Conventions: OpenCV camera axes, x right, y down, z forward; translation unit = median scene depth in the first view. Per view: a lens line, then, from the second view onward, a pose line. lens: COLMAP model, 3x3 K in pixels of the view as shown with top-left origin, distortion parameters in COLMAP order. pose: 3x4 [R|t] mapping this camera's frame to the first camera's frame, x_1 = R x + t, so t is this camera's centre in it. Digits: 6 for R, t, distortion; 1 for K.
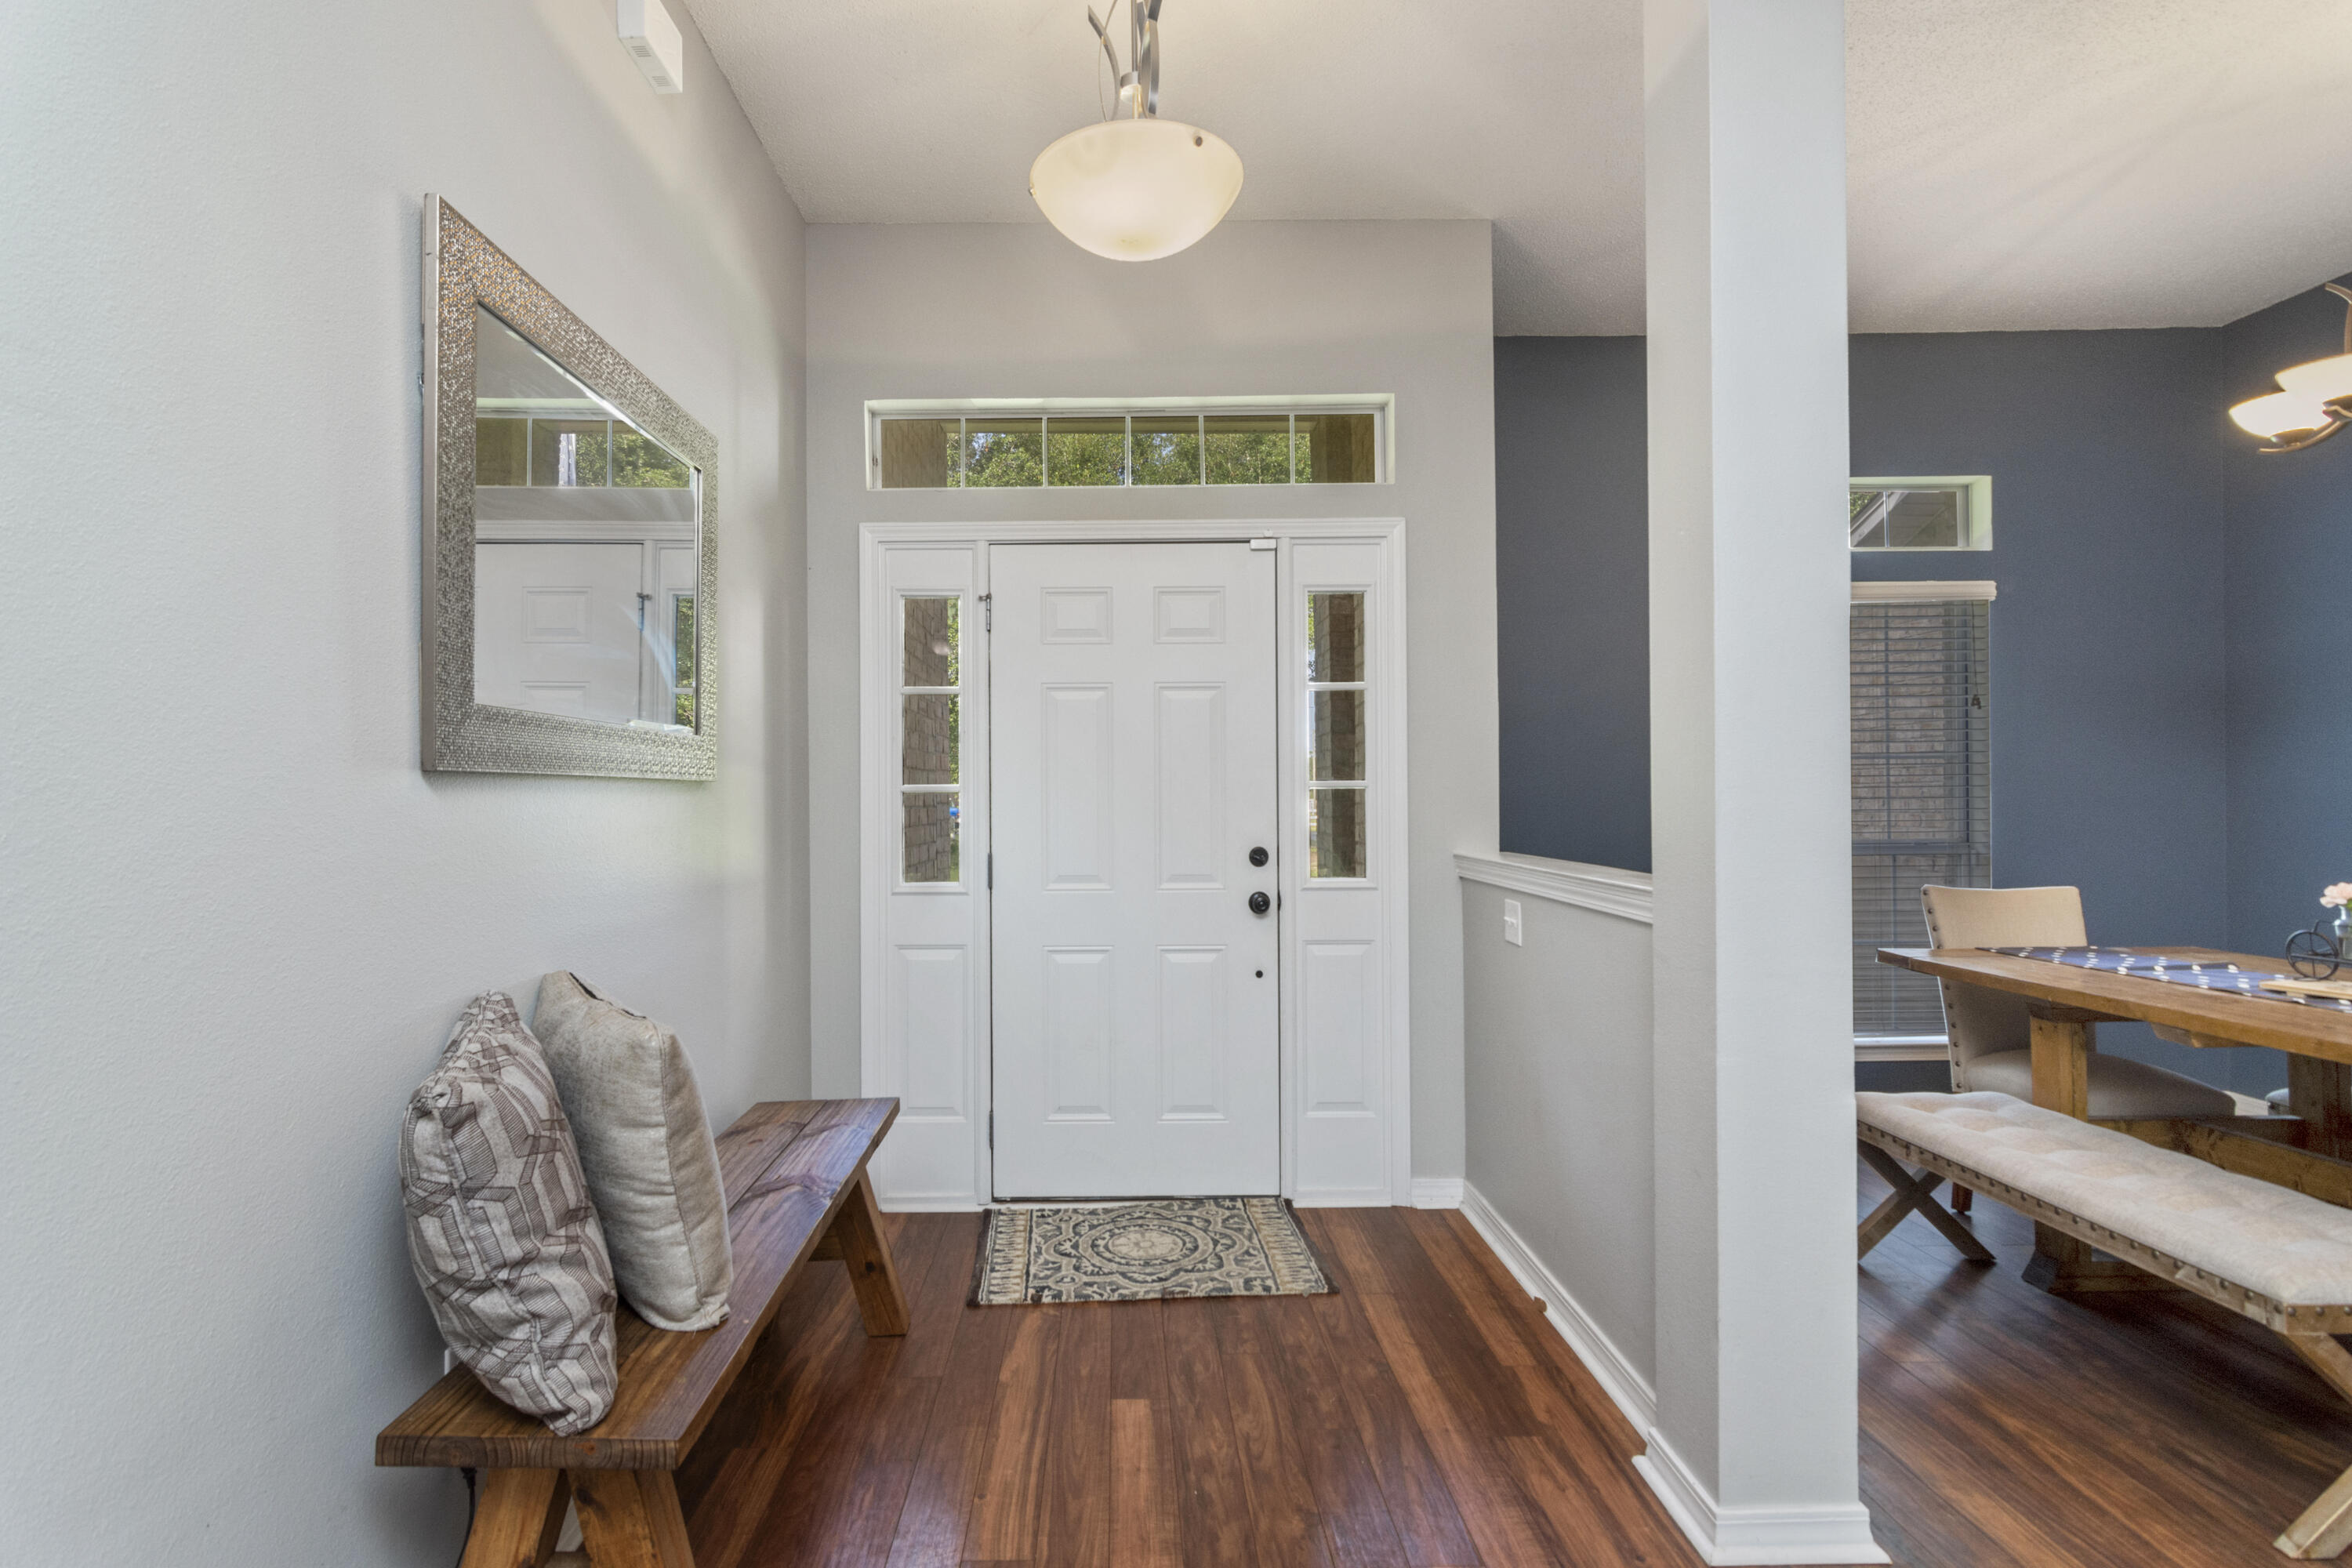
lens RADIAL K [[1140.6, 0, 1164.9], [0, 1140.6, 789.4], [0, 0, 1]] dist [-0.000618, 0.001045]
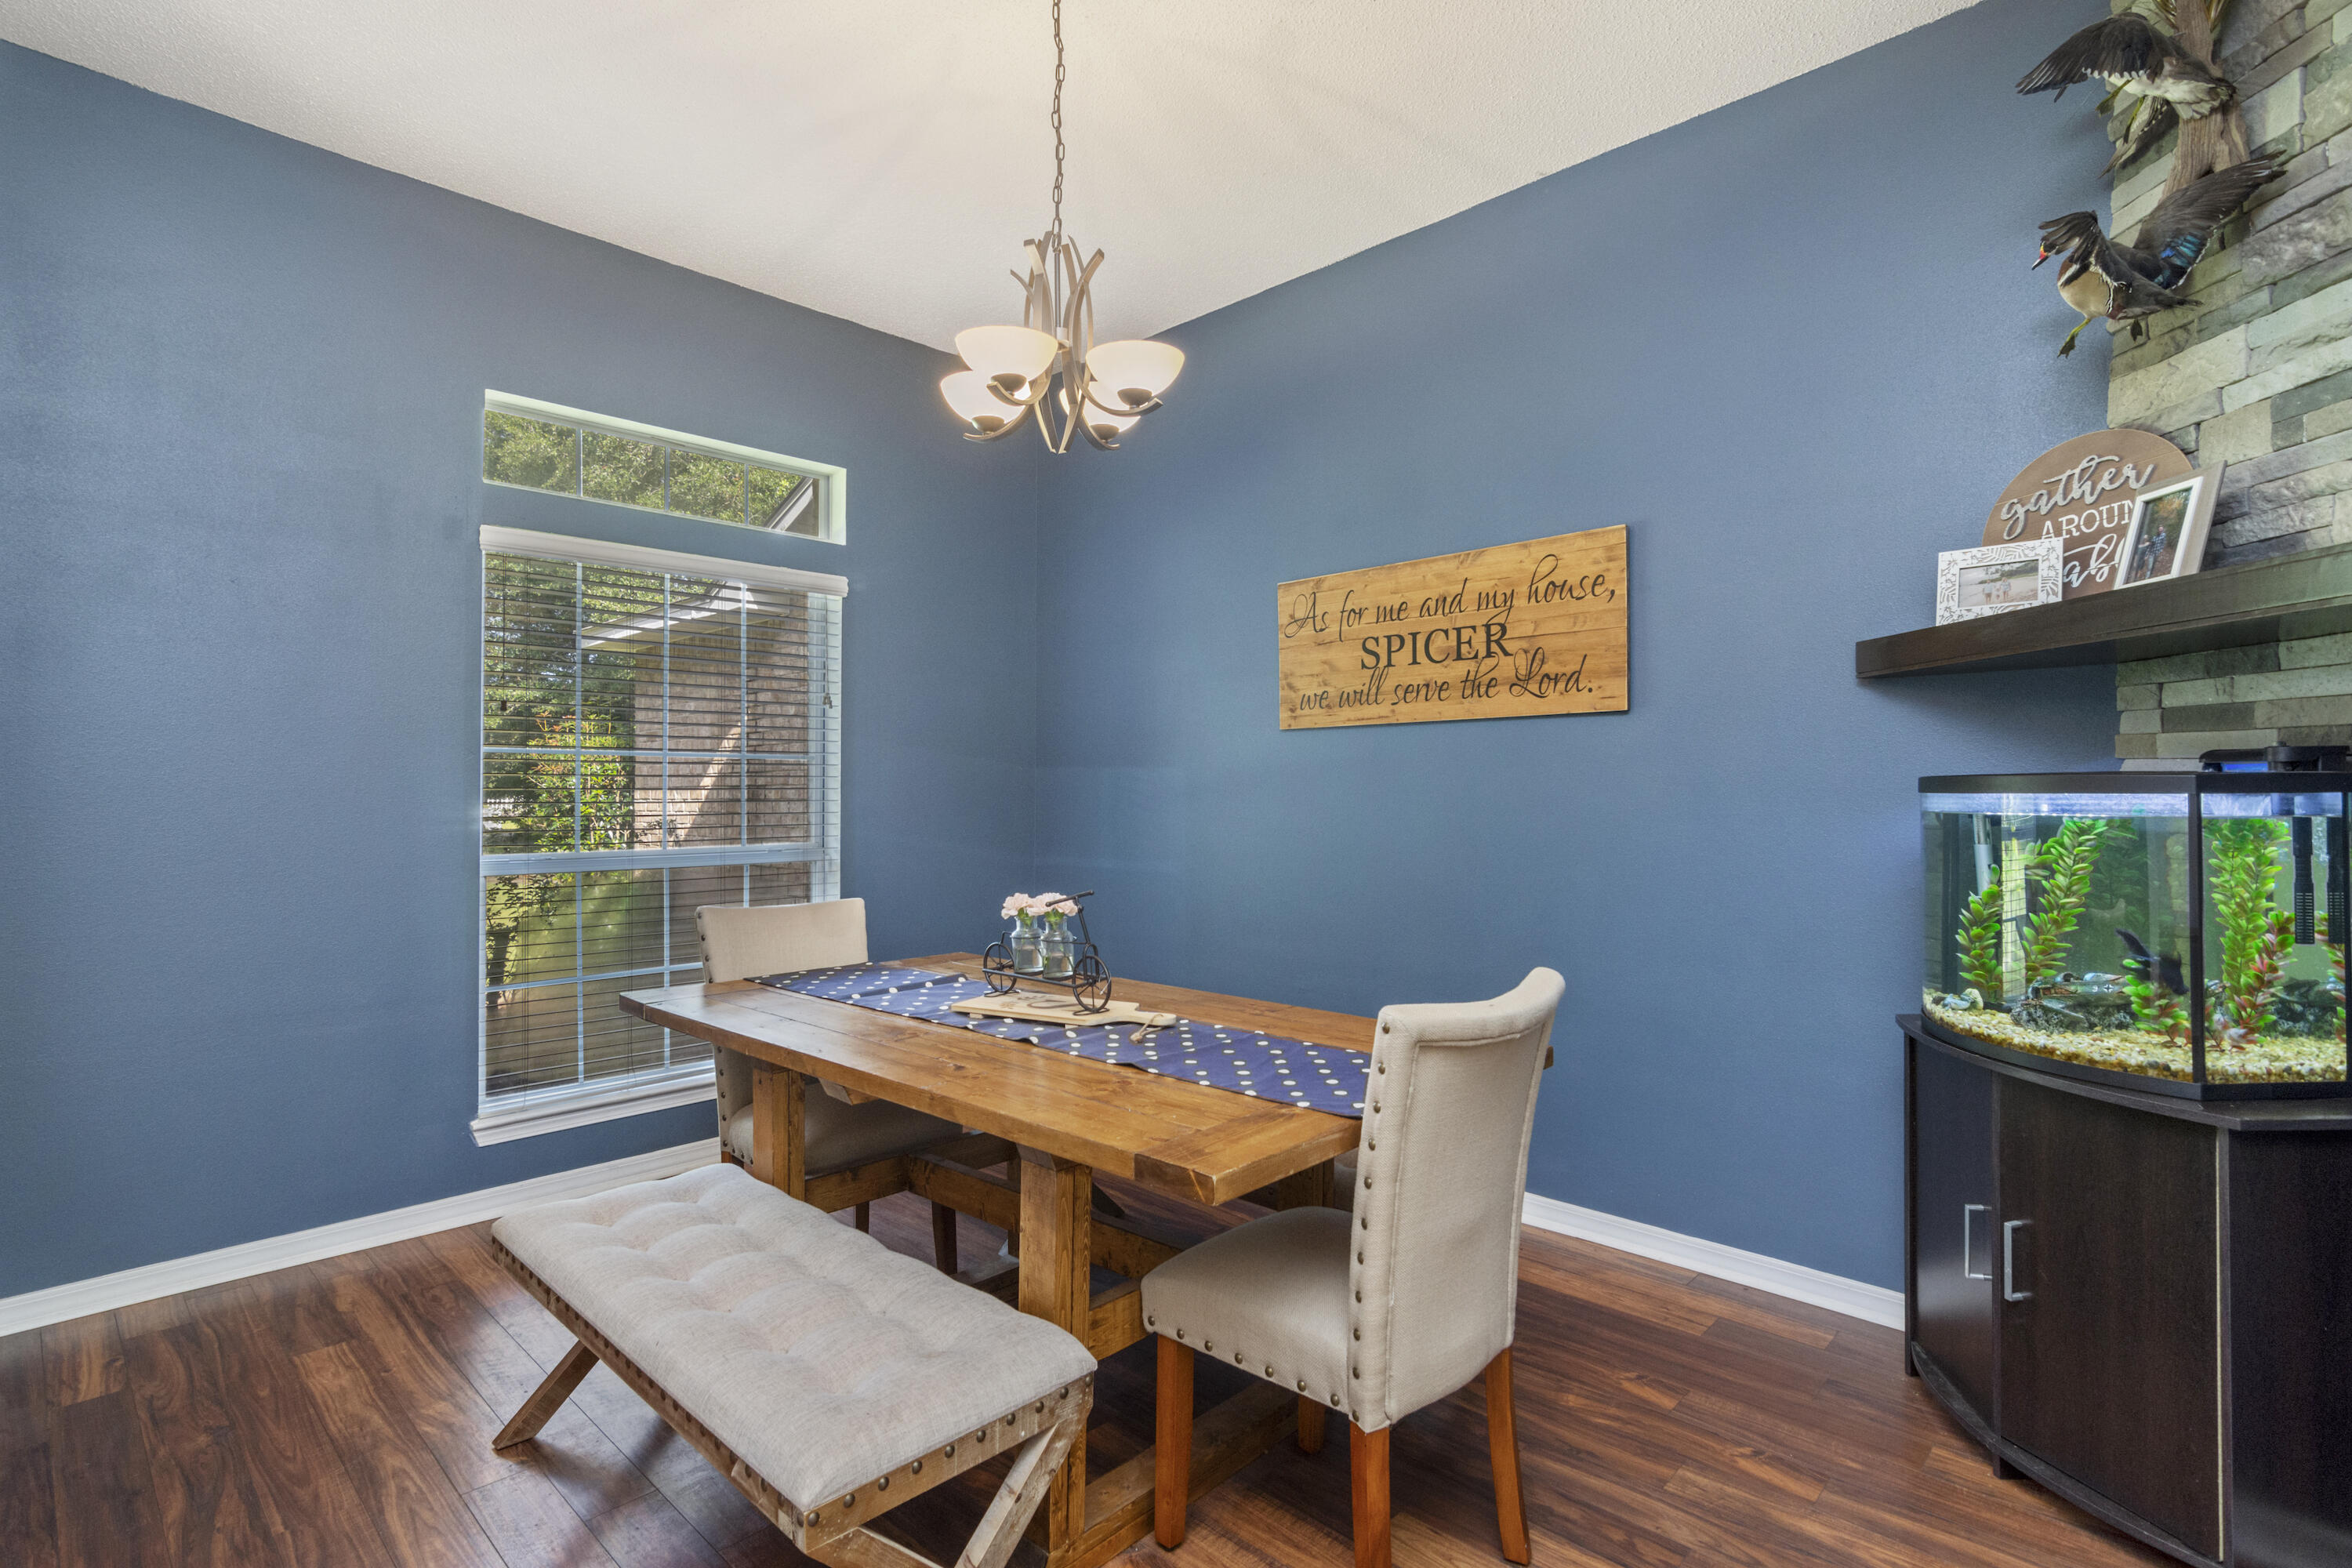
lens RADIAL K [[1140.6, 0, 1164.9], [0, 1140.6, 789.4], [0, 0, 1]] dist [-0.000618, 0.001045]
pose [[0.709990, 0.006500, 0.704182, 0.356248], [-0.006852, 0.999974, -0.002321, -0.003497], [-0.704179, -0.003177, 0.710016, 0.185026]]
